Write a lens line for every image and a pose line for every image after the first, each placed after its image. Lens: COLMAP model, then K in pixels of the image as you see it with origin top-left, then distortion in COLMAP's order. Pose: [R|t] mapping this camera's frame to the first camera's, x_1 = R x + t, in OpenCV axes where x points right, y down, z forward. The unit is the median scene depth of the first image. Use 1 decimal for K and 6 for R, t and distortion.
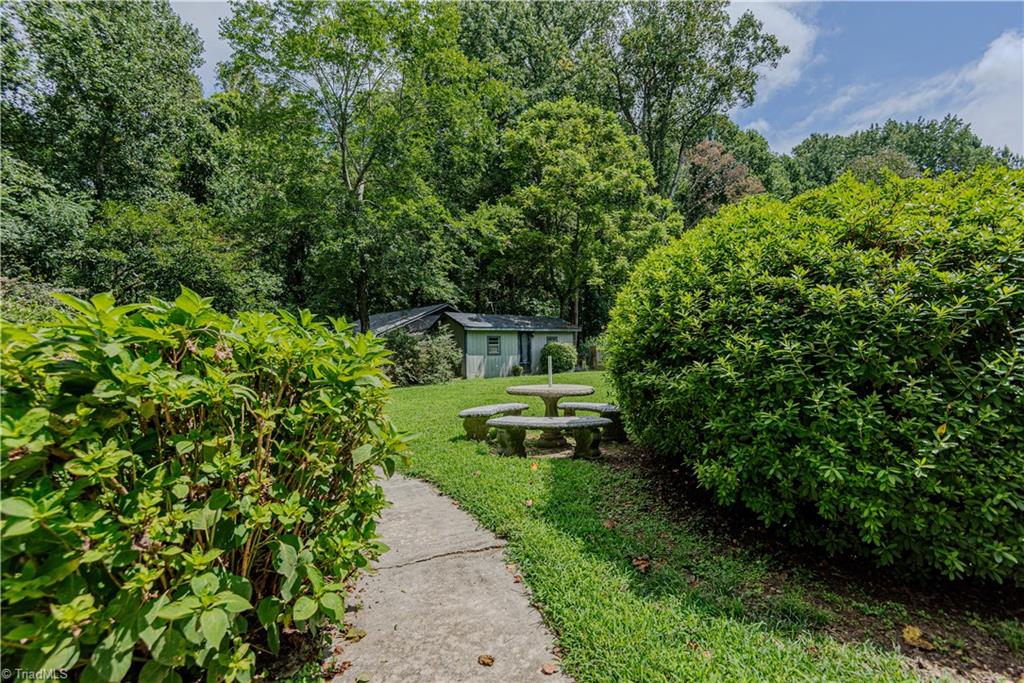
lens RADIAL K [[468.1, 0, 514.1], [0, 468.1, 344.8], [0, 0, 1]] dist [0.010287, -0.006963]
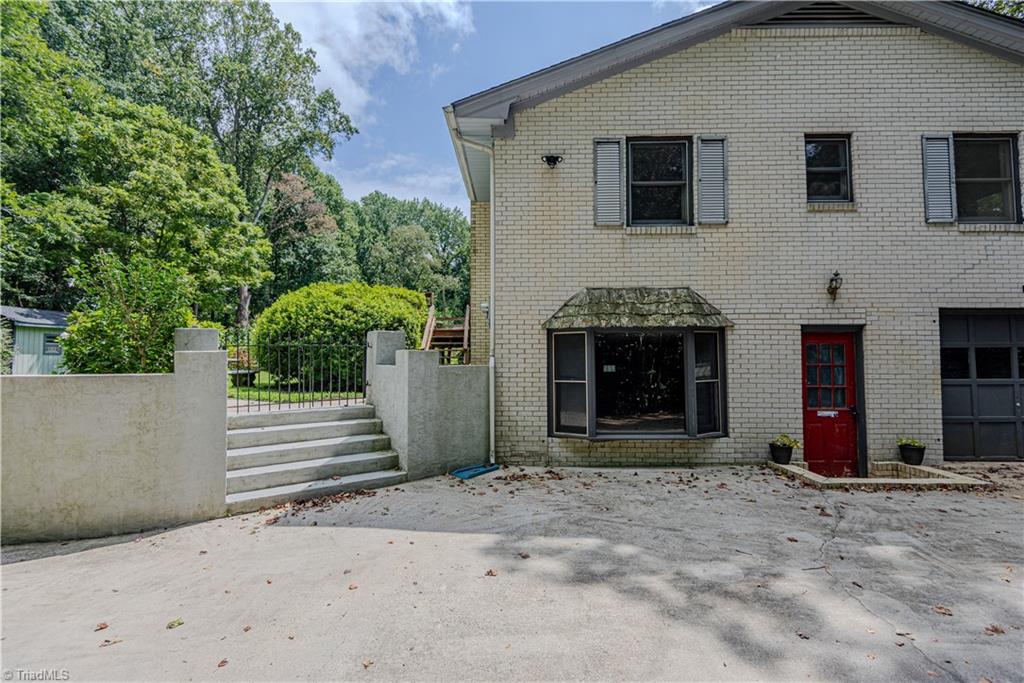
lens RADIAL K [[468.1, 0, 516.0], [0, 468.1, 341.8], [0, 0, 1]] dist [0.010287, -0.006963]
pose [[0.654591, 0.048306, 0.754439, -0.123353], [-0.017420, 0.998655, -0.048827, 0.022004], [-0.755783, 0.018819, 0.654552, -0.252062]]
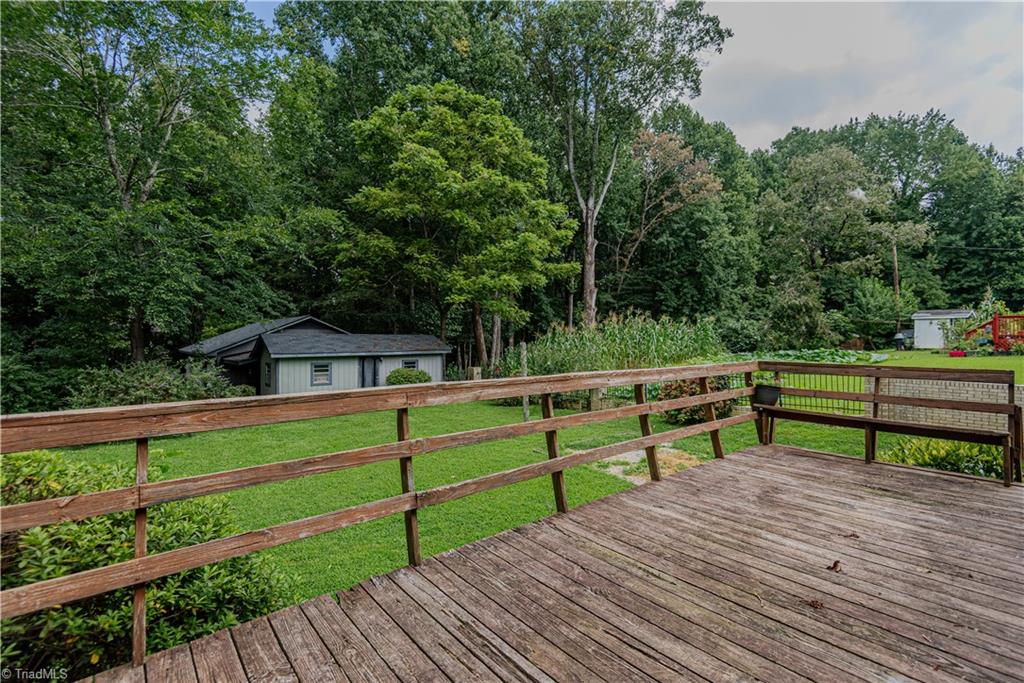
lens RADIAL K [[468.1, 0, 516.5], [0, 468.1, 342.8], [0, 0, 1]] dist [0.010287, -0.006963]
pose [[0.999814, 0.018539, -0.005339, 0.260416], [-0.018444, 0.999679, 0.017341, -0.063284], [0.005659, -0.017240, 0.999835, 0.128194]]
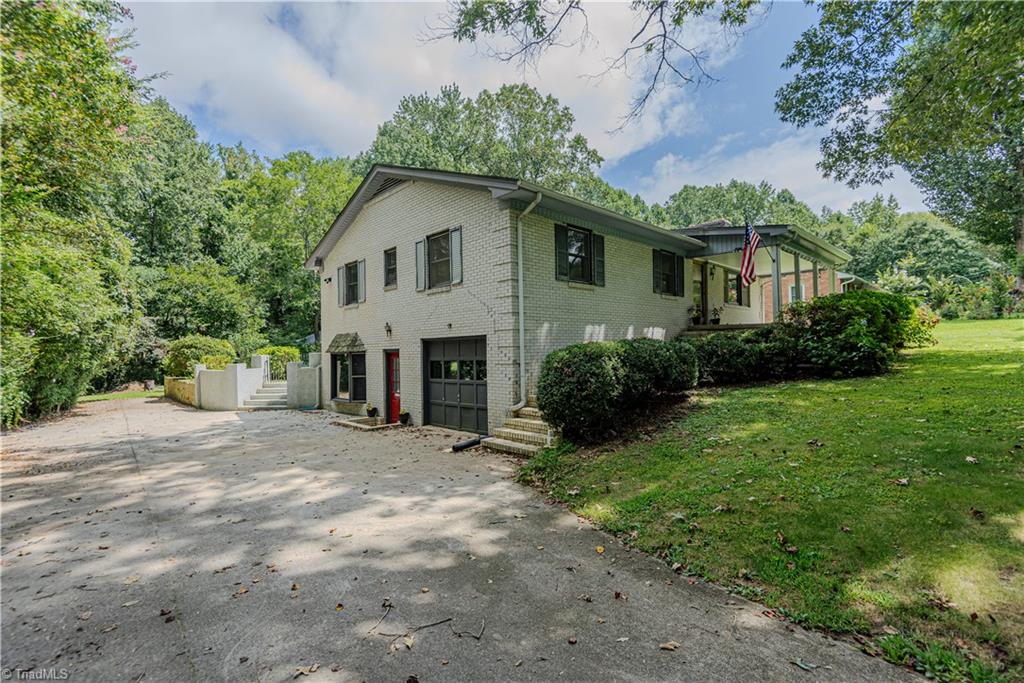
lens RADIAL K [[468.1, 0, 518.8], [0, 468.1, 343.9], [0, 0, 1]] dist [0.010287, -0.006963]
pose [[0.998658, -0.000557, 0.051787, 0.306152], [0.000955, 0.999970, -0.007657, -0.005711], [-0.051781, 0.007696, 0.998629, -0.729558]]
